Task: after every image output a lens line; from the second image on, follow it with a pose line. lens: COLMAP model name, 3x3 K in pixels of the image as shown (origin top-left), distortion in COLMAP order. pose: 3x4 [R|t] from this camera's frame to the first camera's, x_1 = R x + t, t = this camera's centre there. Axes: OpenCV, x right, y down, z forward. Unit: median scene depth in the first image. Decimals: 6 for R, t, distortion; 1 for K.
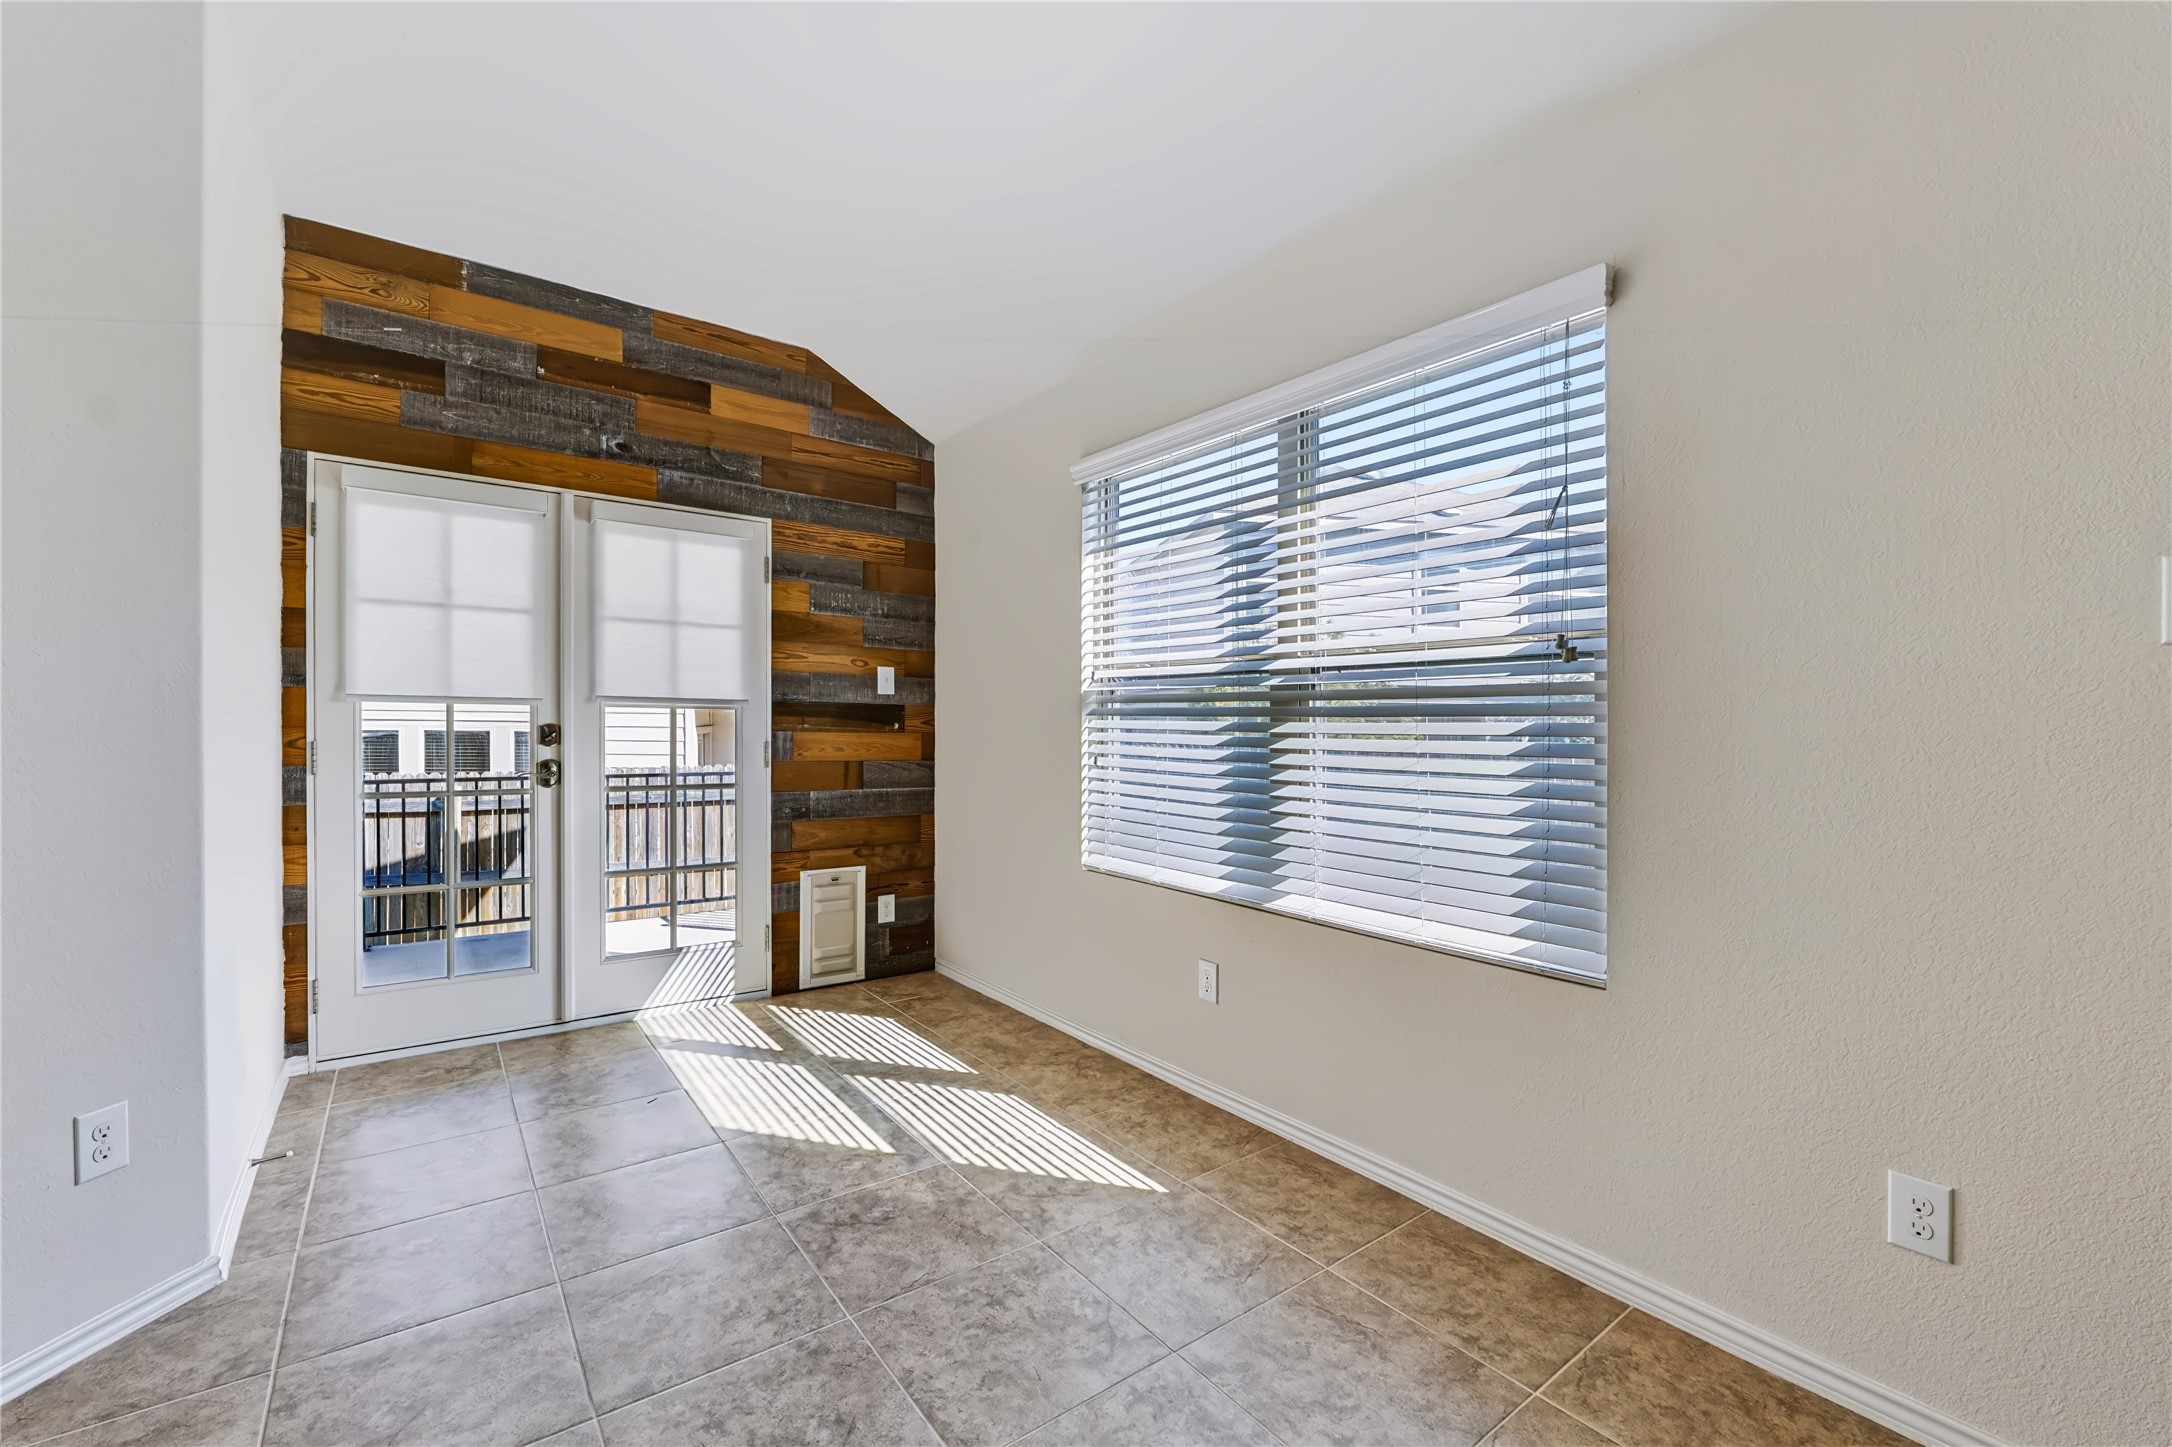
lens RADIAL K [[902.5, 0, 1079.4], [0, 902.5, 724.8], [0, 0, 1]] dist [-0.004791, 0.000259]
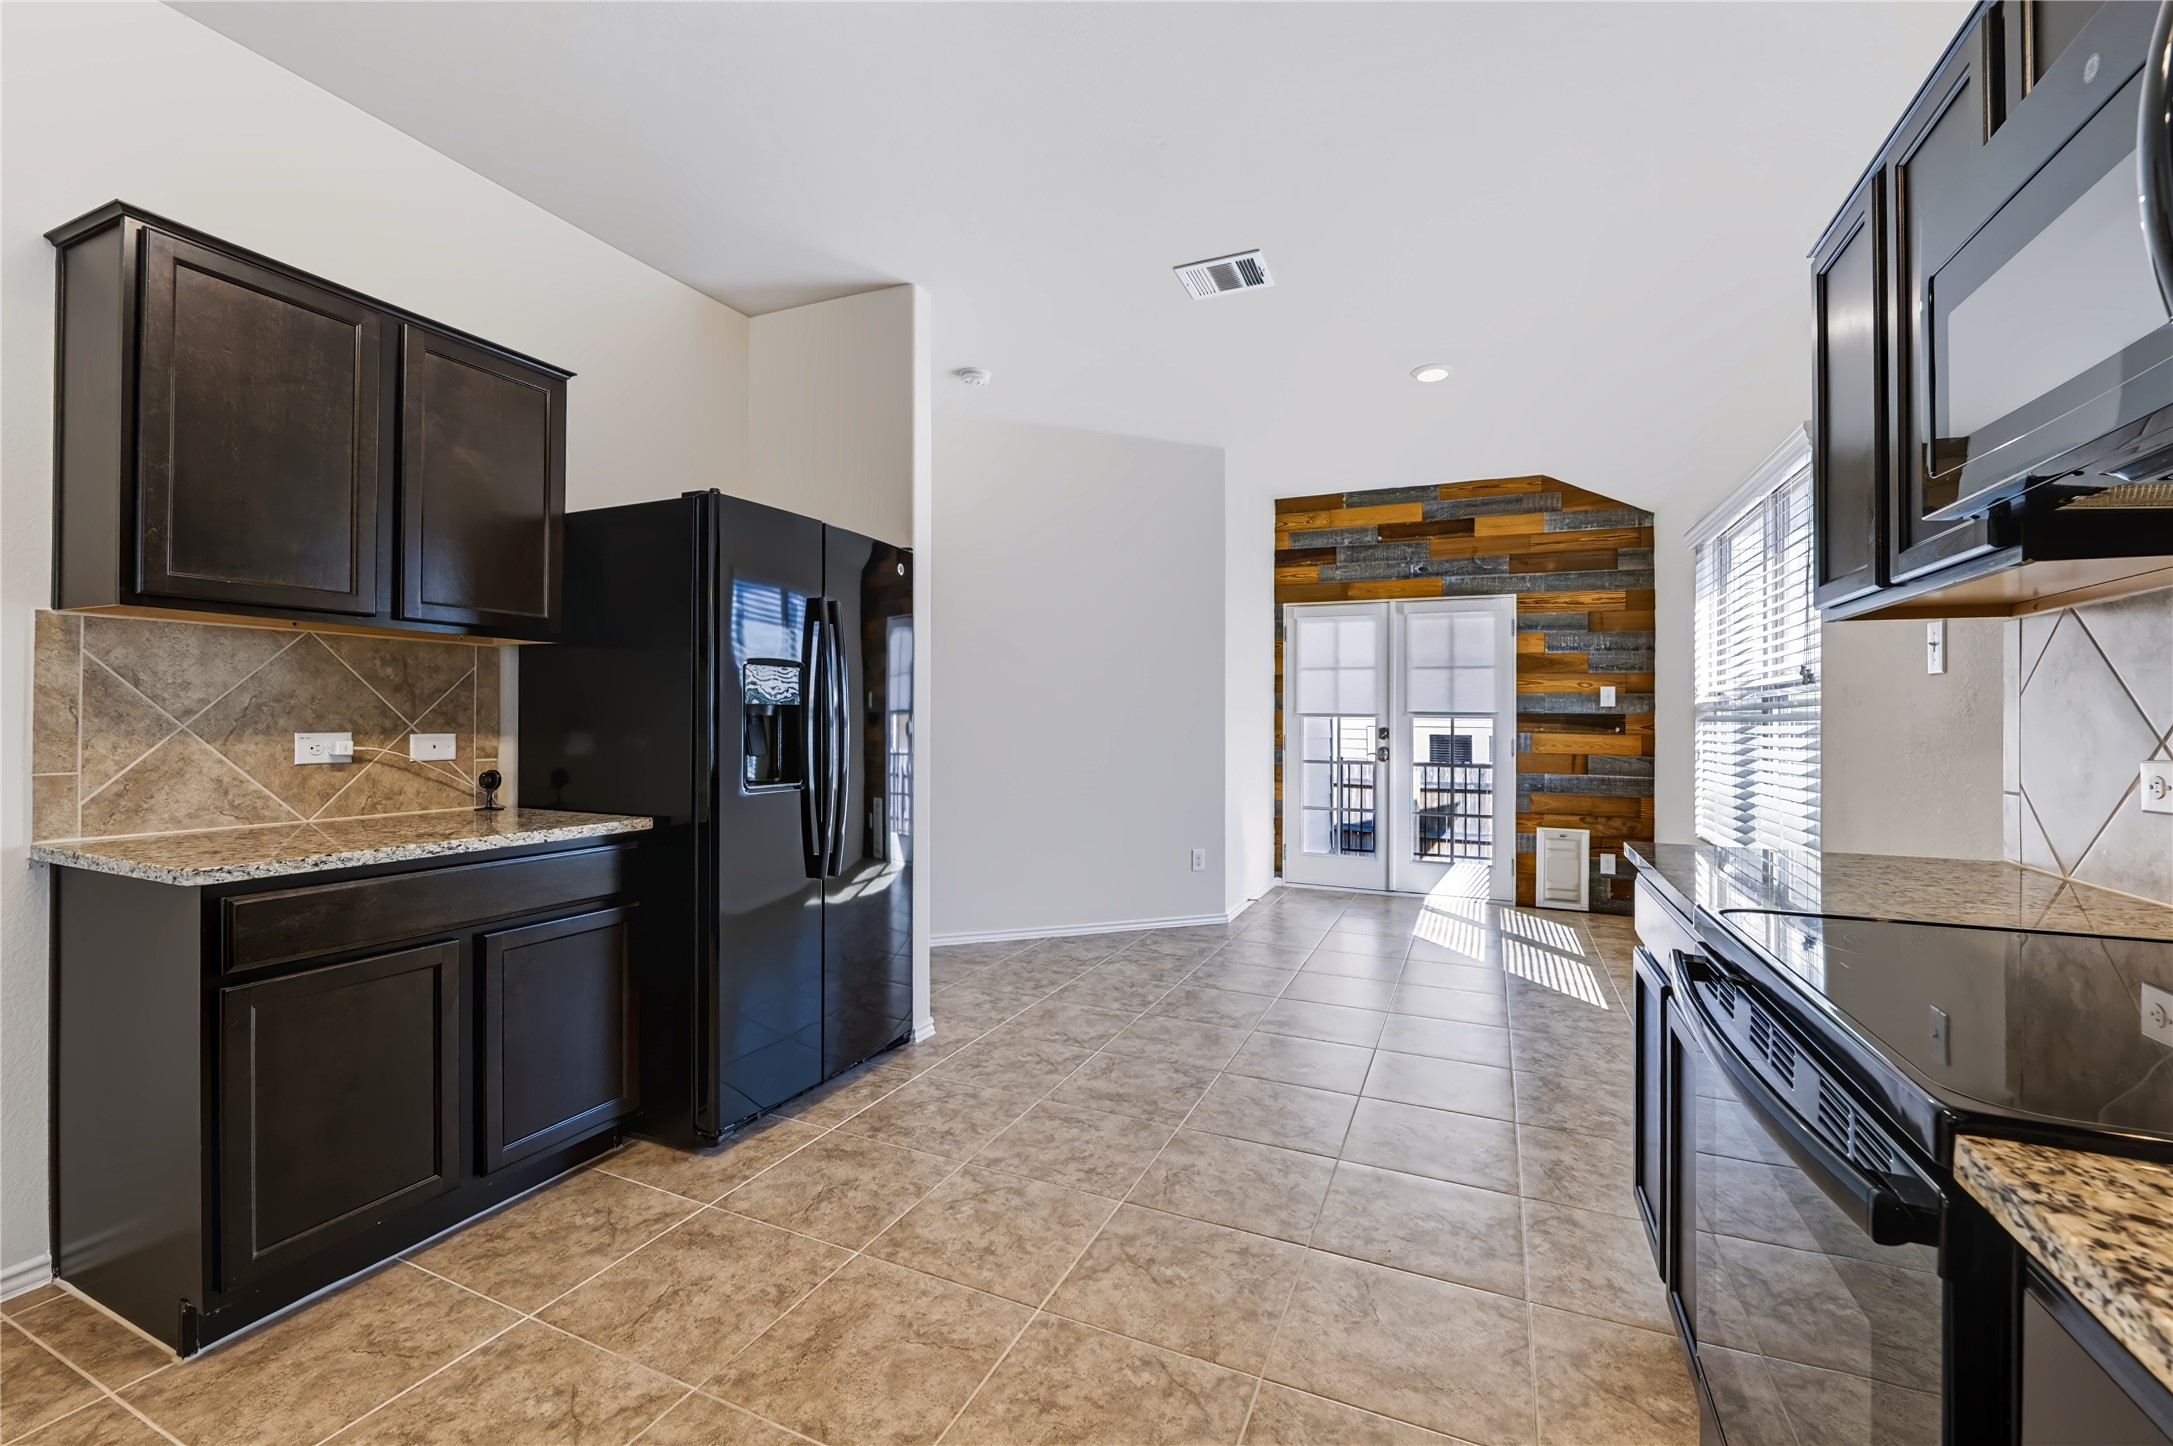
lens RADIAL K [[887.0, 0, 1085.5], [0, 887.0, 721.9], [0, 0, 1]] dist [-0.000688, -0.000008]
pose [[0.490070, -0.005388, -0.871666, 0.604446], [-0.005124, 0.999946, -0.009062, 0.005972], [0.871668, 0.008907, 0.490016, -0.368108]]
